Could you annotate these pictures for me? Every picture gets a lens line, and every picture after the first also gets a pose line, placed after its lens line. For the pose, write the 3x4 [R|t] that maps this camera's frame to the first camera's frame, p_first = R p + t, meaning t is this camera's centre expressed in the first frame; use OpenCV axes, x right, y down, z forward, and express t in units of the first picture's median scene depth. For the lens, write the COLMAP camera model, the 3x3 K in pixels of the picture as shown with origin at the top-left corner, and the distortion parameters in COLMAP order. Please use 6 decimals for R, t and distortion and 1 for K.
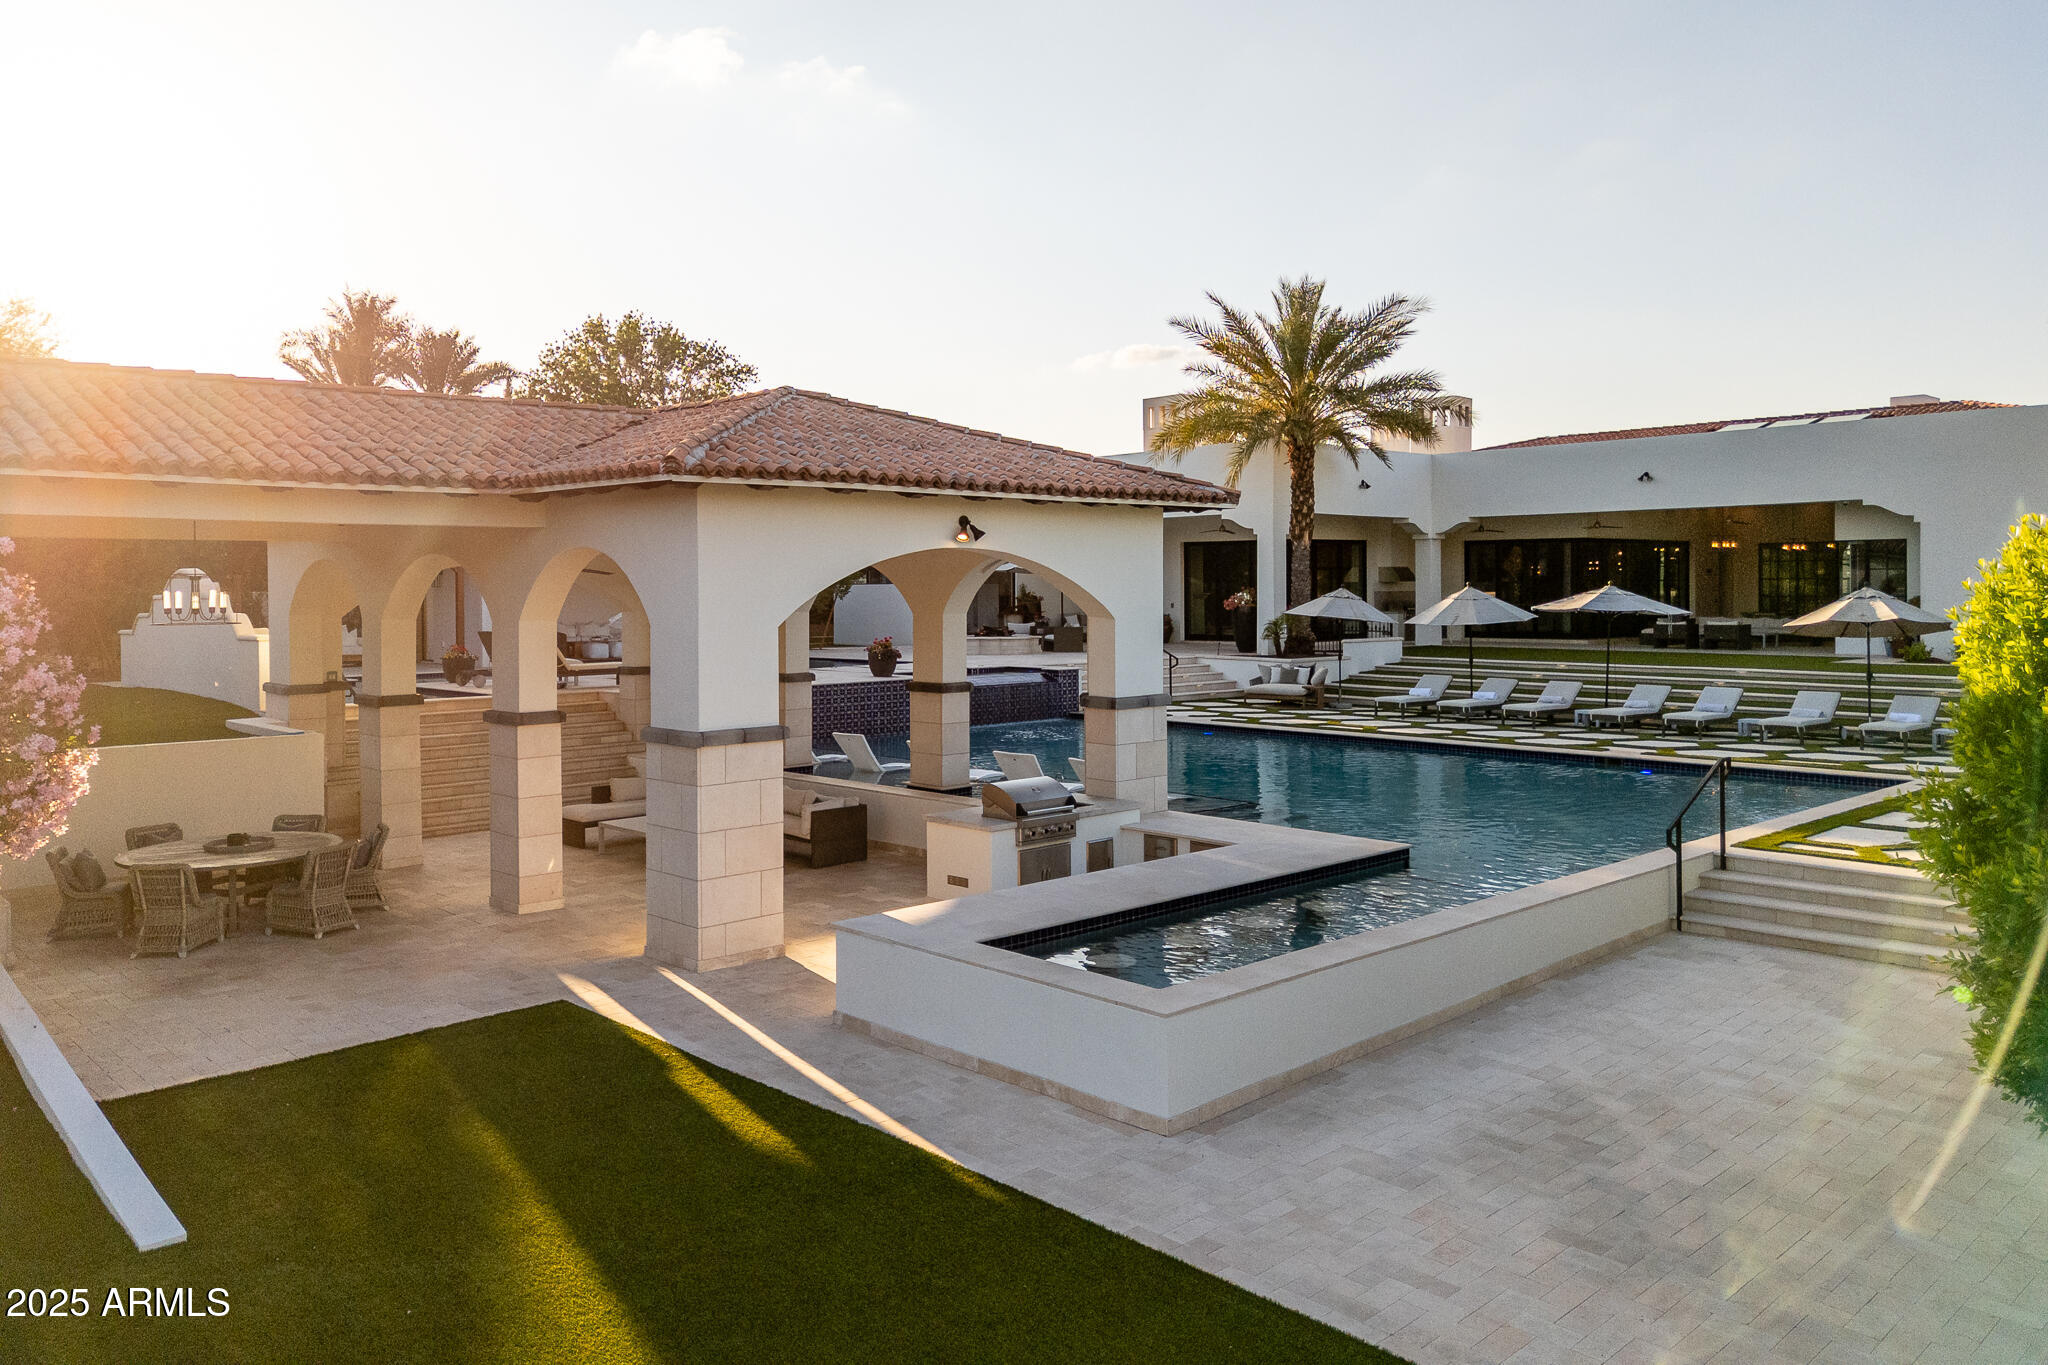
lens RADIAL K [[1469.6, 0, 1032.1], [0, 1469.6, 674.4], [0, 0, 1]] dist [0.053468, -0.046048]
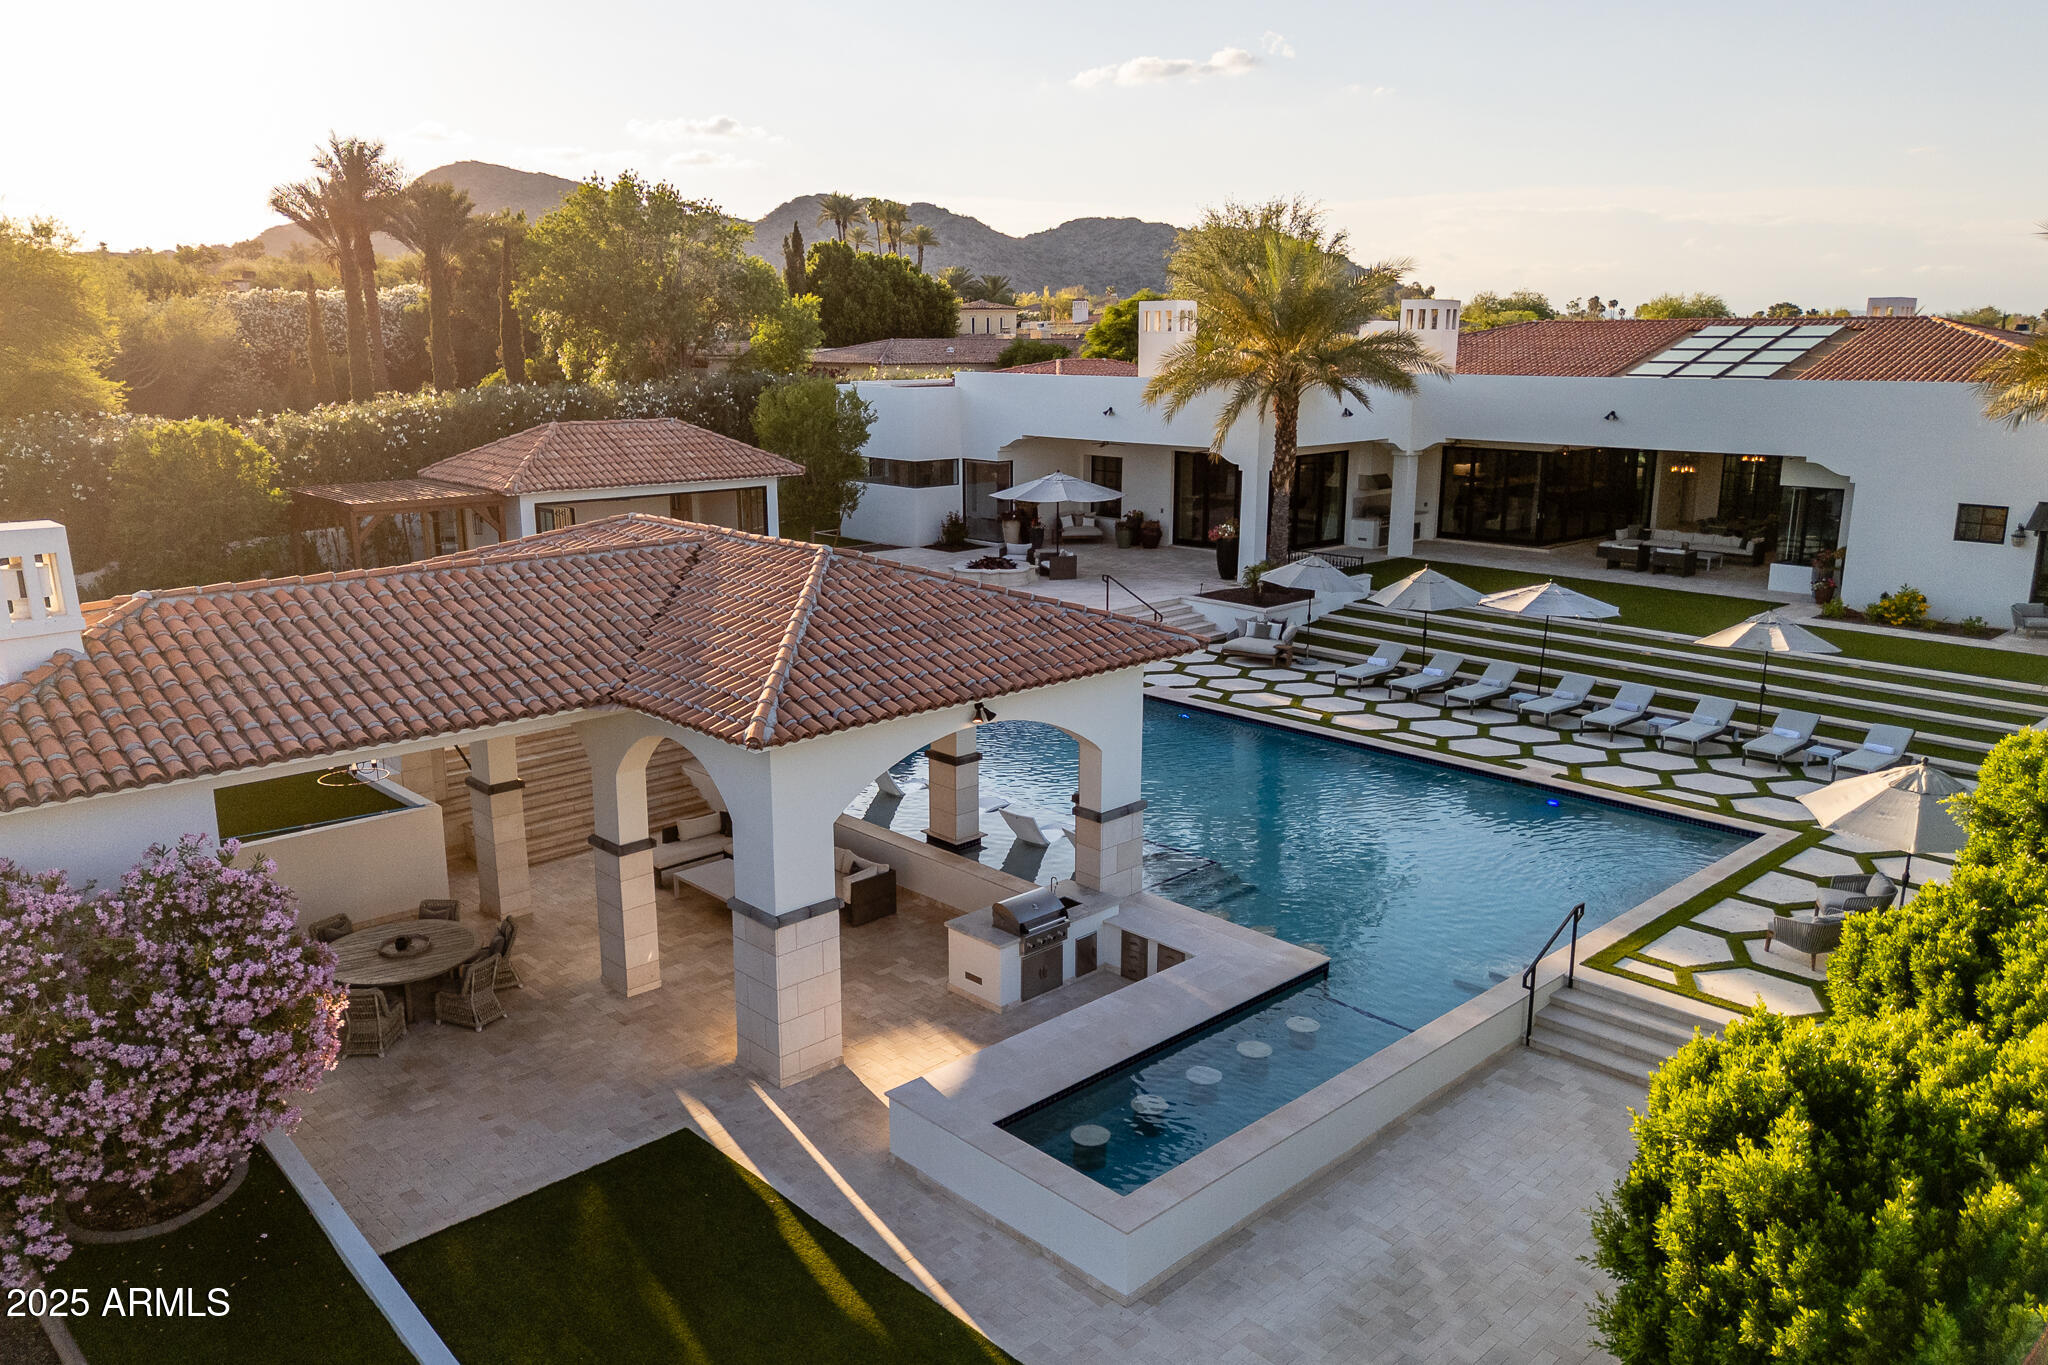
lens RADIAL K [[1448.8, 0, 1033.7], [0, 1448.8, 766.0], [0, 0, 1]] dist [0.036930, -0.003165]
pose [[0.999936, 0.008241, 0.007789, -0.010315], [-0.009804, 0.973488, 0.228526, -0.336776], [-0.005699, -0.228588, 0.973507, -0.181328]]
